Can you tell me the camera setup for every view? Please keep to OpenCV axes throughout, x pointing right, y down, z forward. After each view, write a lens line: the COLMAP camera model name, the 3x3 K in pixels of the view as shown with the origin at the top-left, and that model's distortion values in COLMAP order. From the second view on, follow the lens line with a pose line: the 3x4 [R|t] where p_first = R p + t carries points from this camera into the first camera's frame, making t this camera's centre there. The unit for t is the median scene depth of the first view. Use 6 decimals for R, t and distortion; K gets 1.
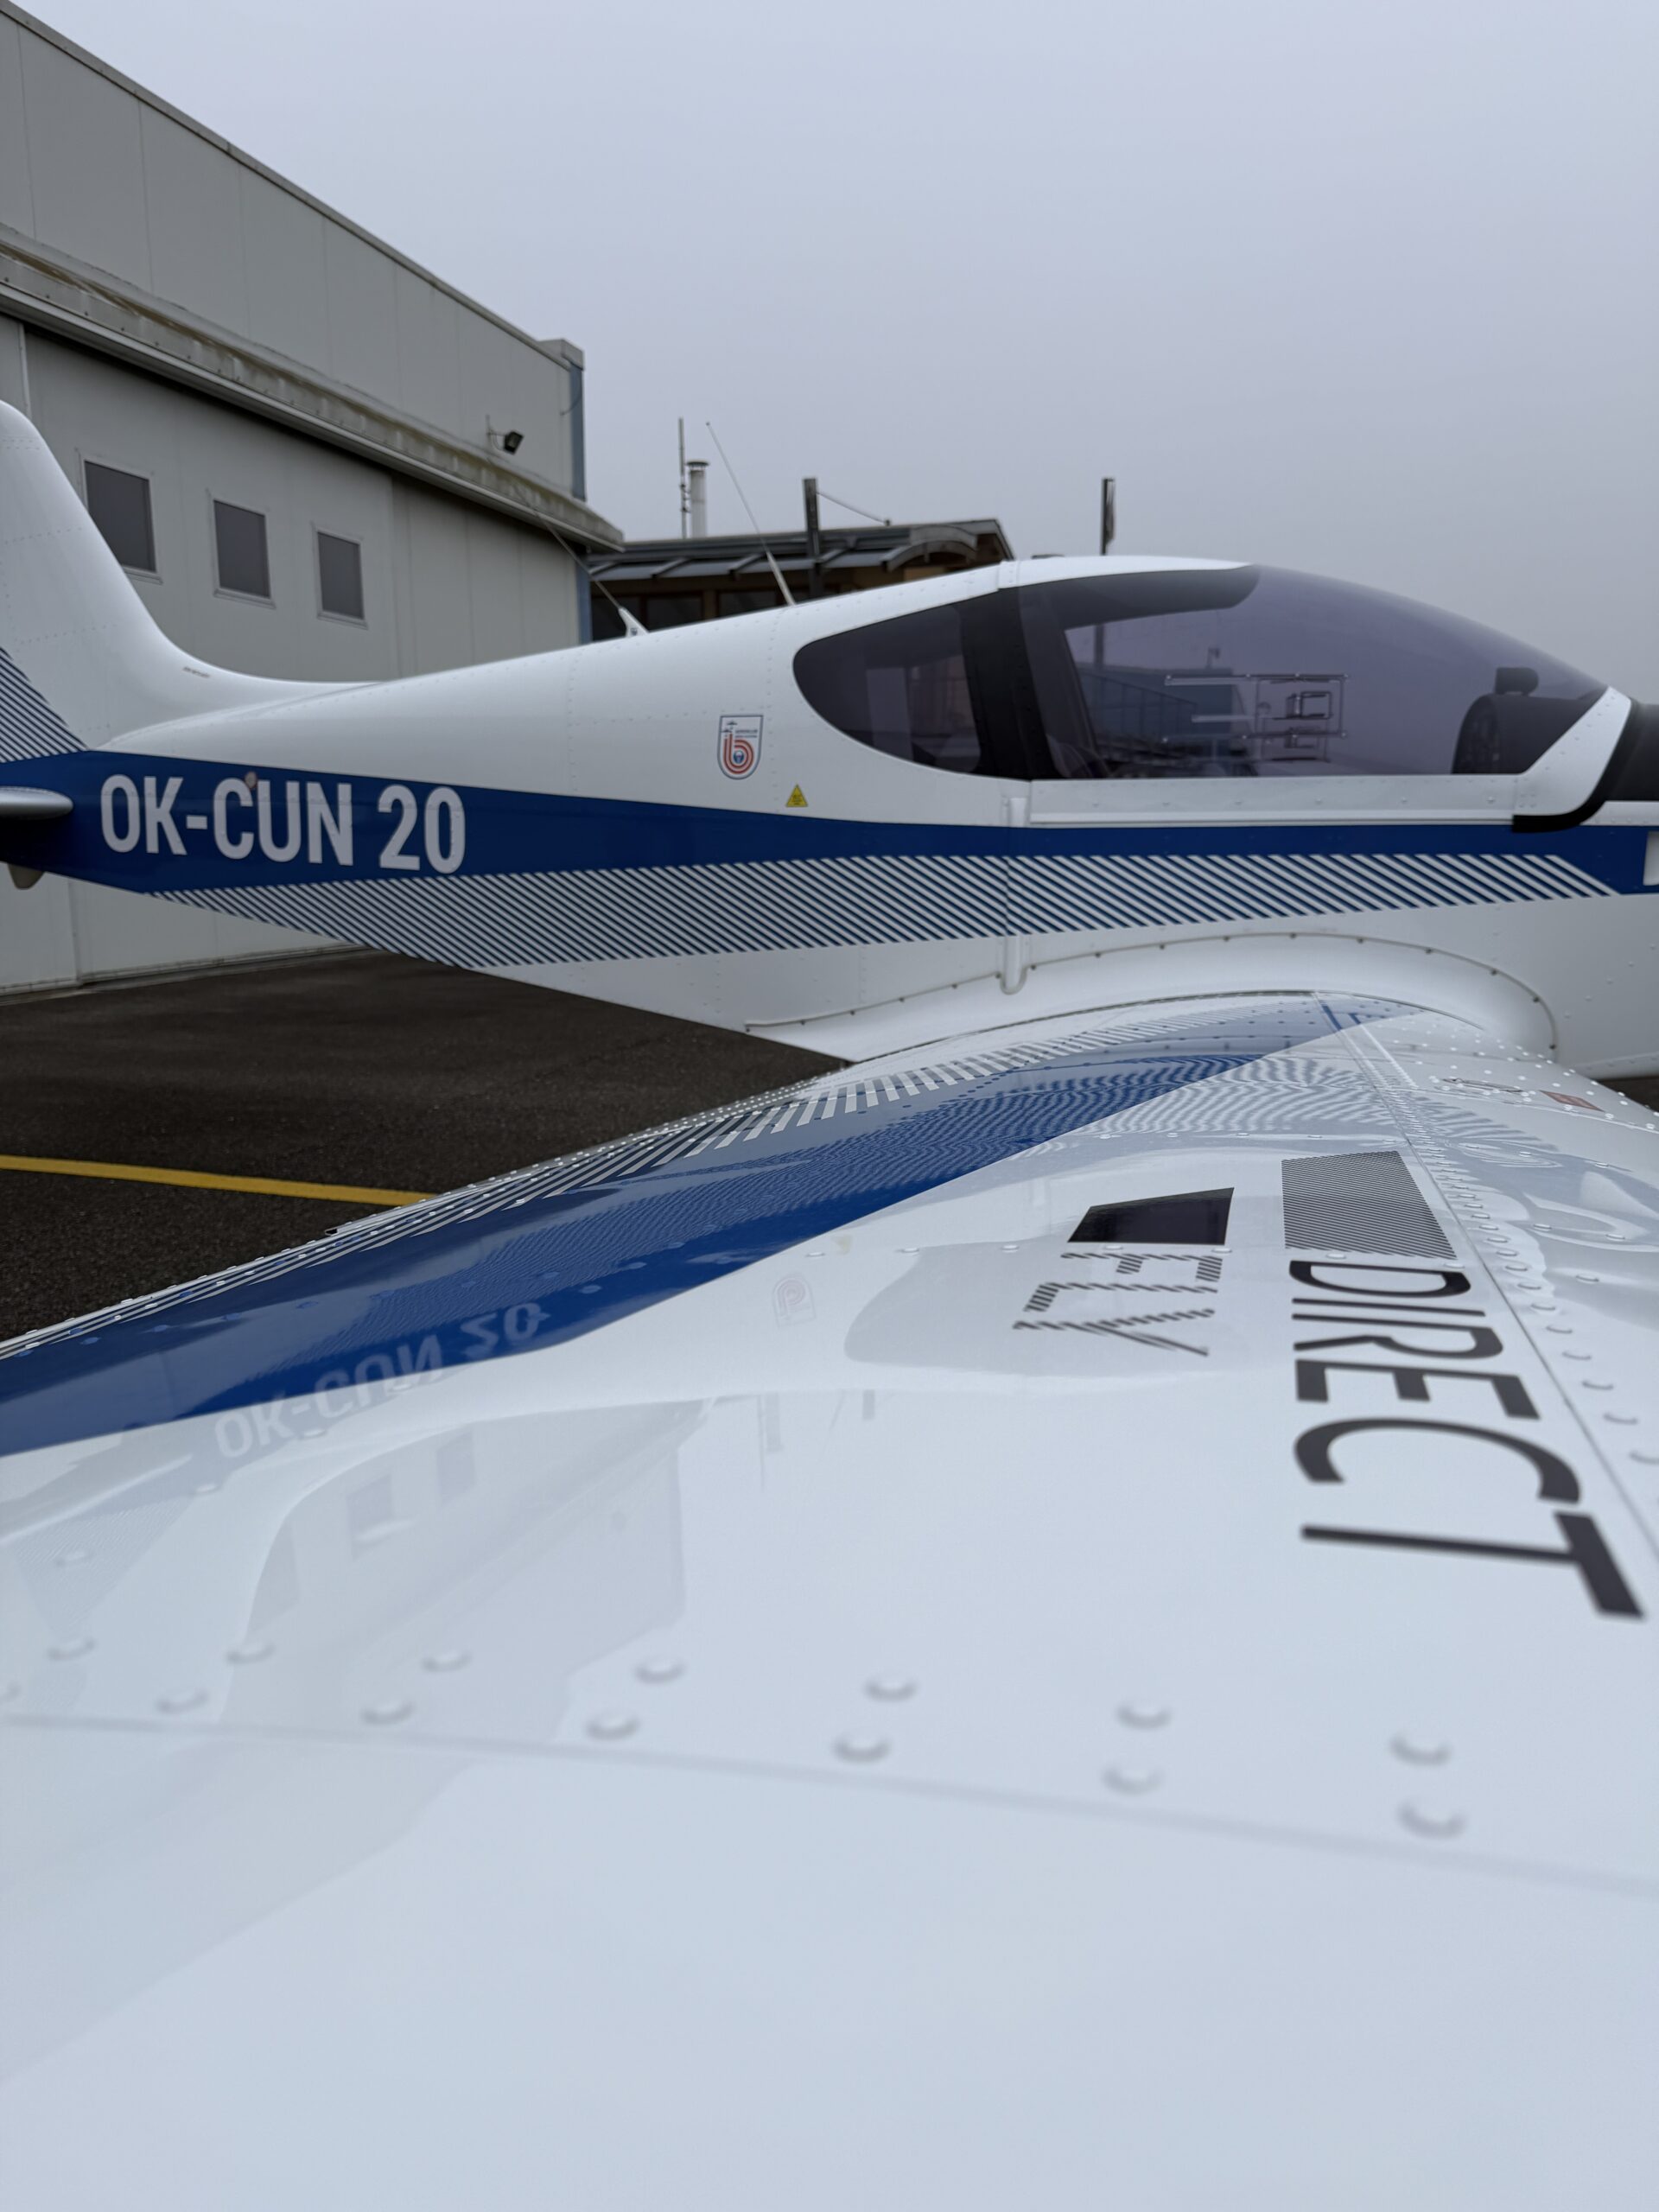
lens RADIAL K [[1578.0, 0, 829.4], [0, 1578.0, 1109.1], [0, 0, 1]] dist [0.056946, -0.011048]
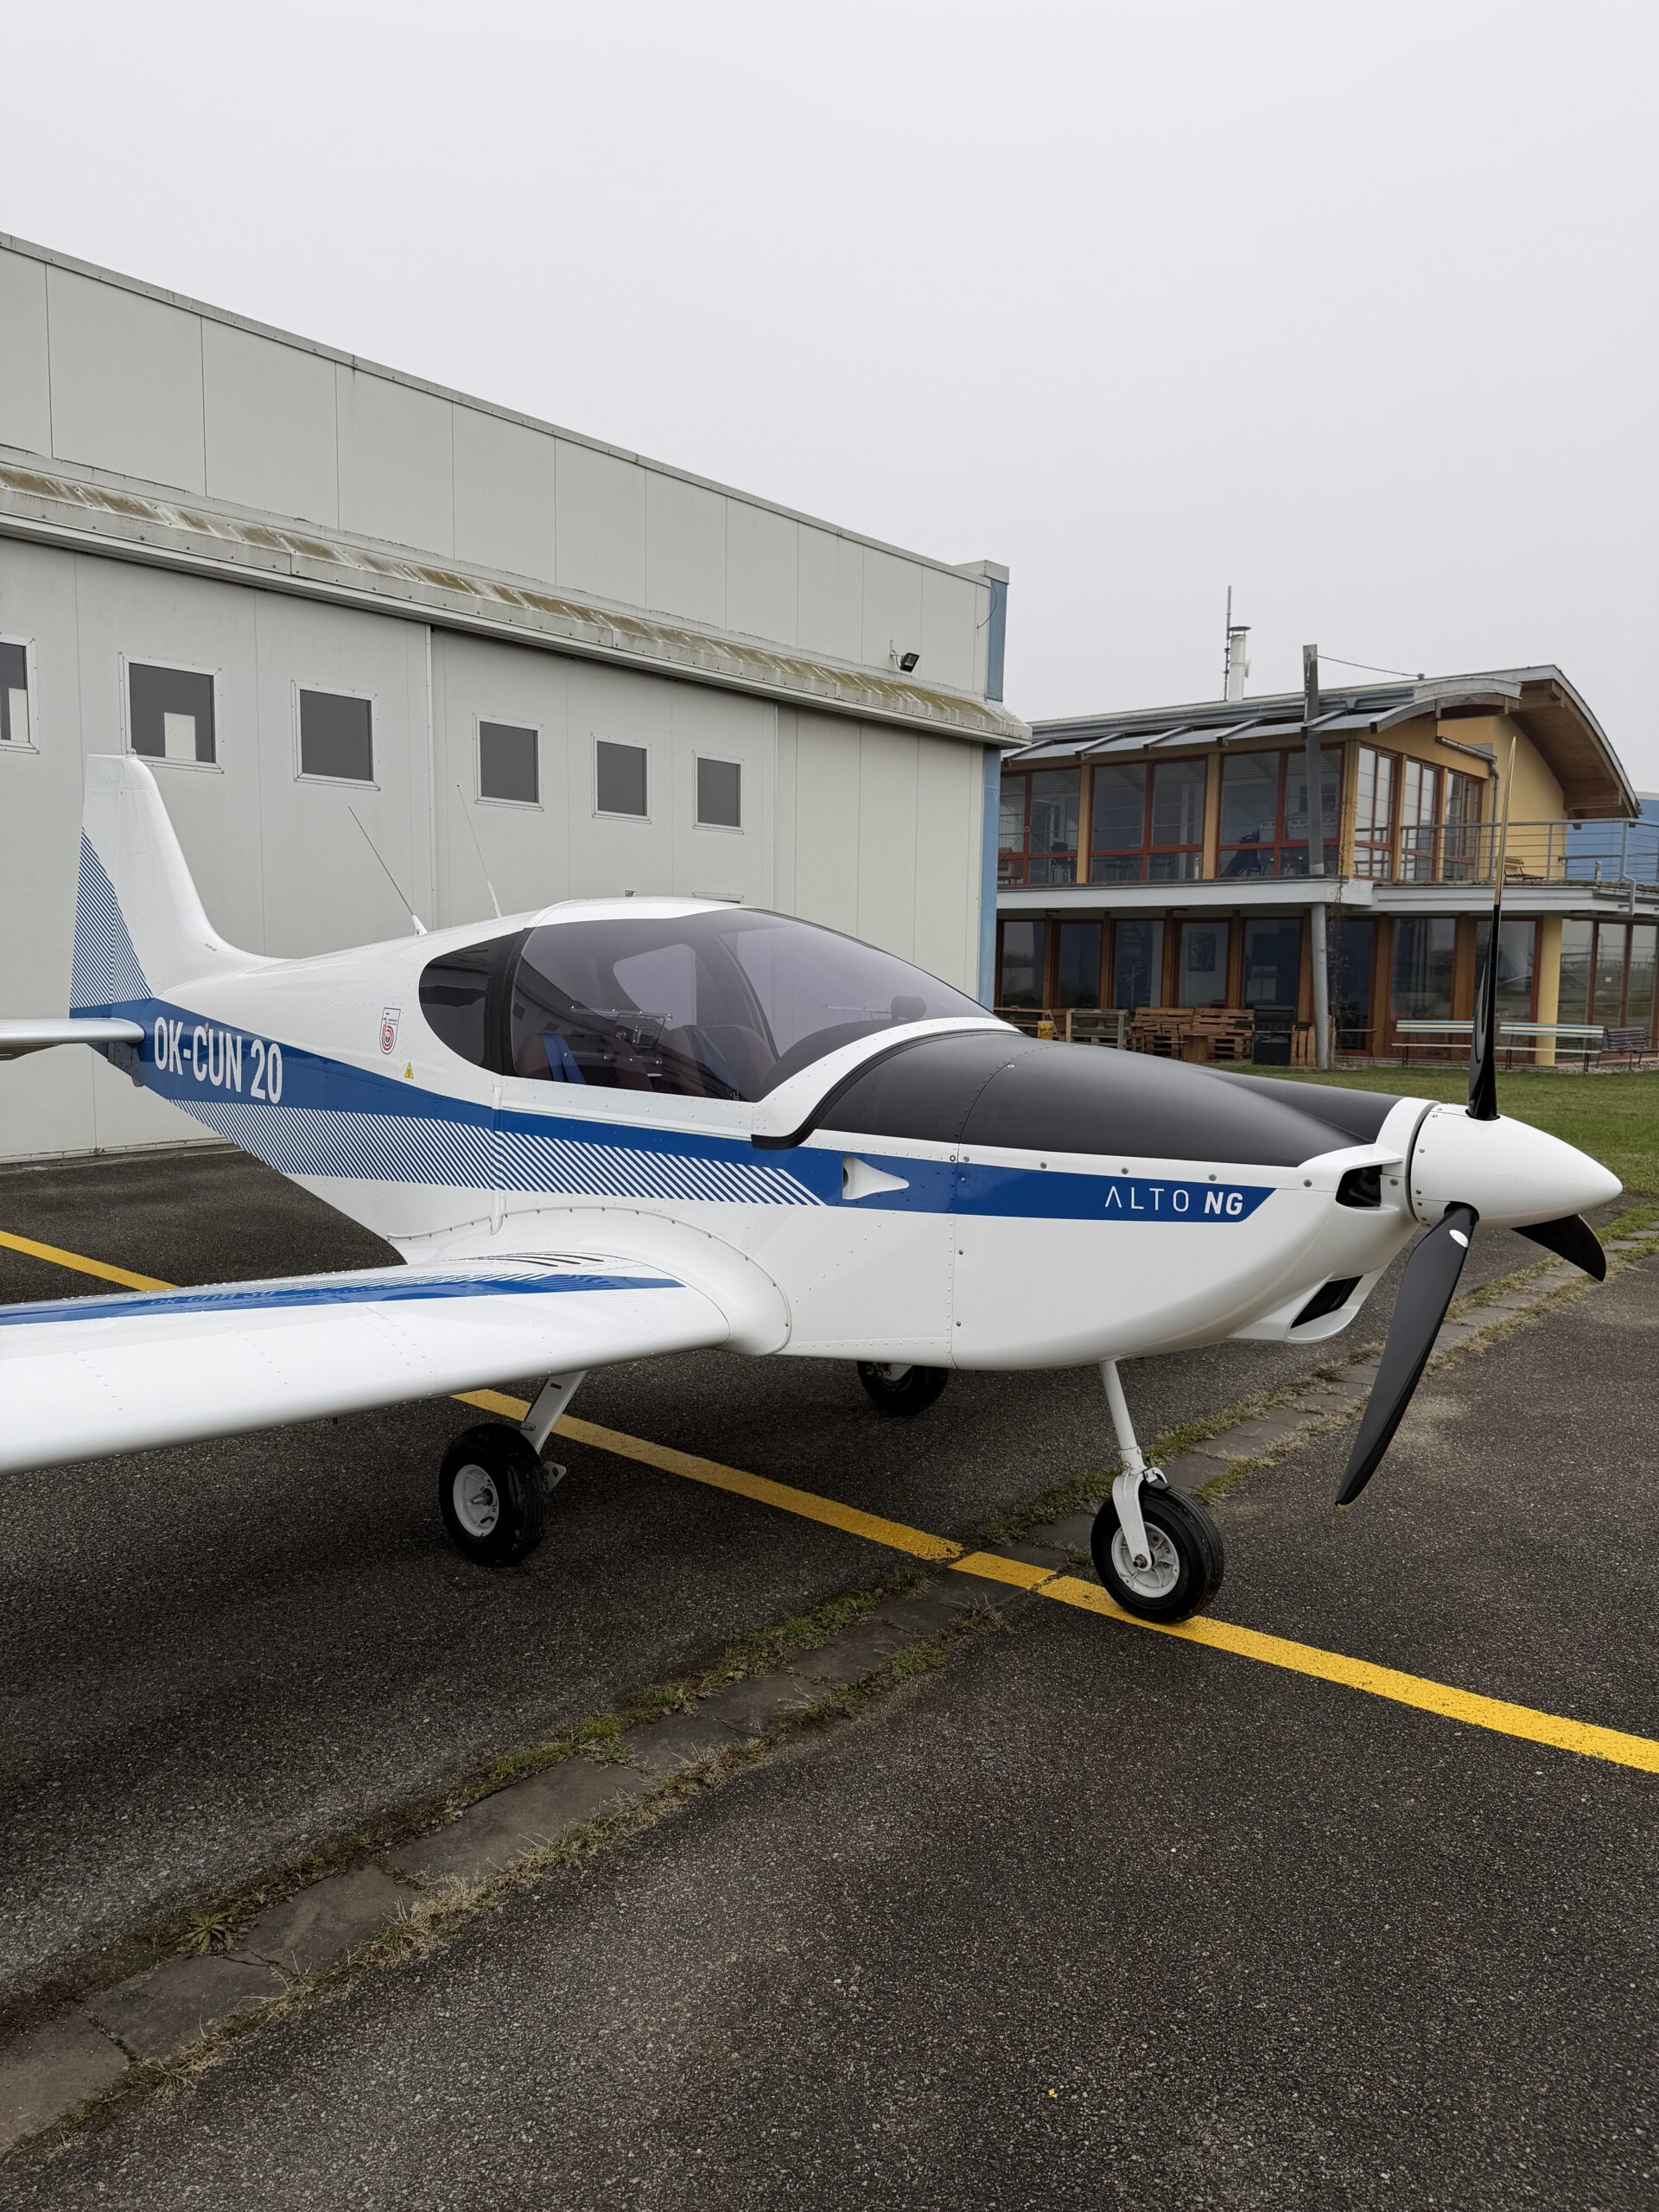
lens RADIAL K [[1578.0, 0, 849.3], [0, 1578.0, 1120.8], [0, 0, 1]] dist [0.056946, -0.011048]
pose [[0.915340, 0.061793, -0.397912, 0.723460], [-0.089074, 0.994748, -0.050425, -0.102804], [0.392706, 0.081599, 0.916037, -0.065977]]
